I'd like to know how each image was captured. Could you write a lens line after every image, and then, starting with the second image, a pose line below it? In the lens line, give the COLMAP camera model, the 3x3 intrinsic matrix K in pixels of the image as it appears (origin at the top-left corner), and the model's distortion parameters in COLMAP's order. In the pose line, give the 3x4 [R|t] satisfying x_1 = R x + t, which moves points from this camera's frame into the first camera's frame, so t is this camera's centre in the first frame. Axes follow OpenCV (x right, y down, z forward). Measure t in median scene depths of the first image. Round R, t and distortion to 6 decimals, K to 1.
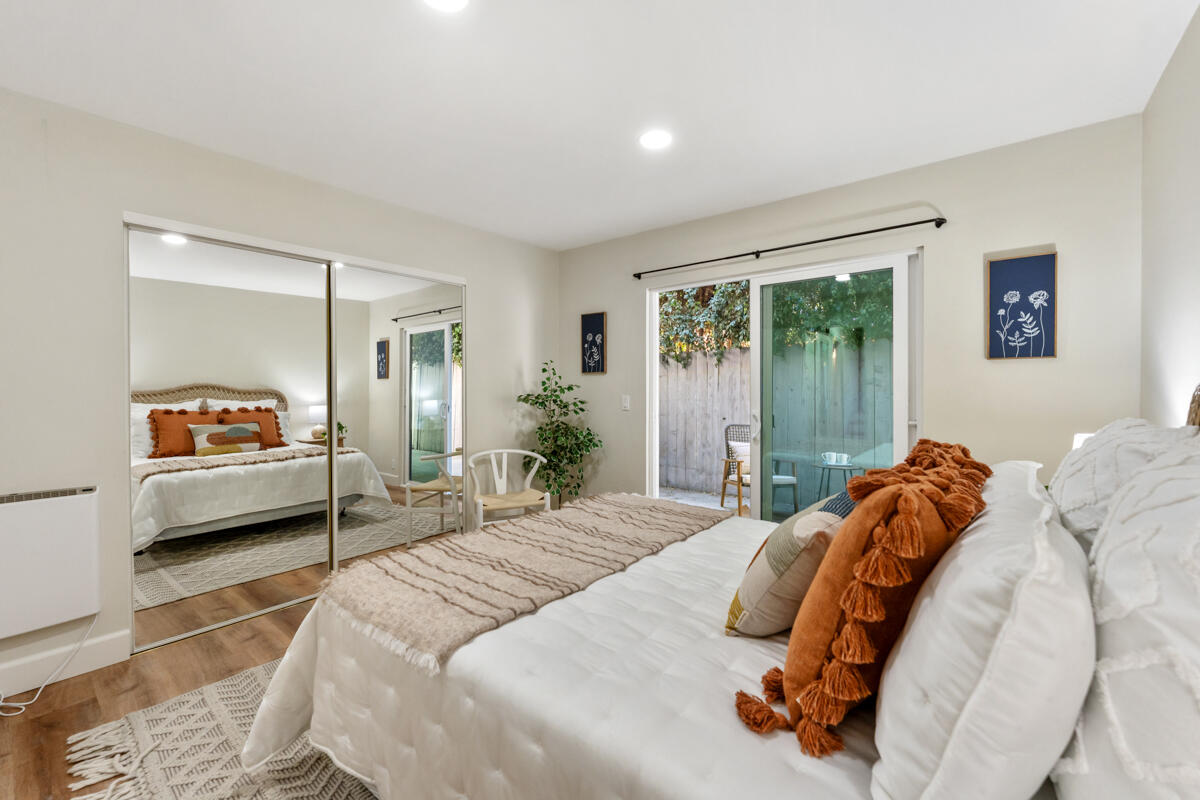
lens RADIAL K [[486.0, 0, 589.6], [0, 486.0, 395.6], [0, 0, 1]] dist [-0.001599, -0.000056]
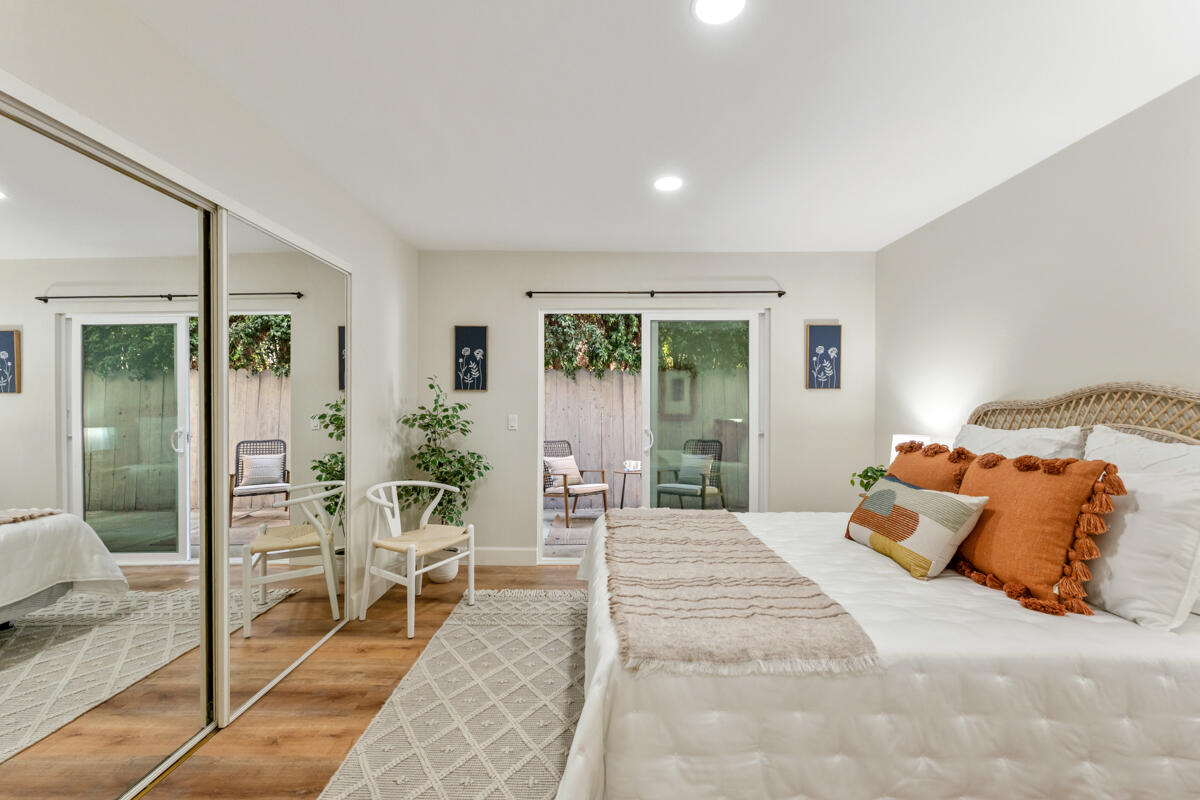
lens RADIAL K [[486.0, 0, 593.0], [0, 486.0, 405.5], [0, 0, 1]] dist [-0.001599, -0.000056]
pose [[0.778934, 0.004411, 0.627090, -0.484768], [0.006863, 0.999855, -0.015558, -0.002866], [-0.627068, 0.016423, 0.778791, 0.172980]]
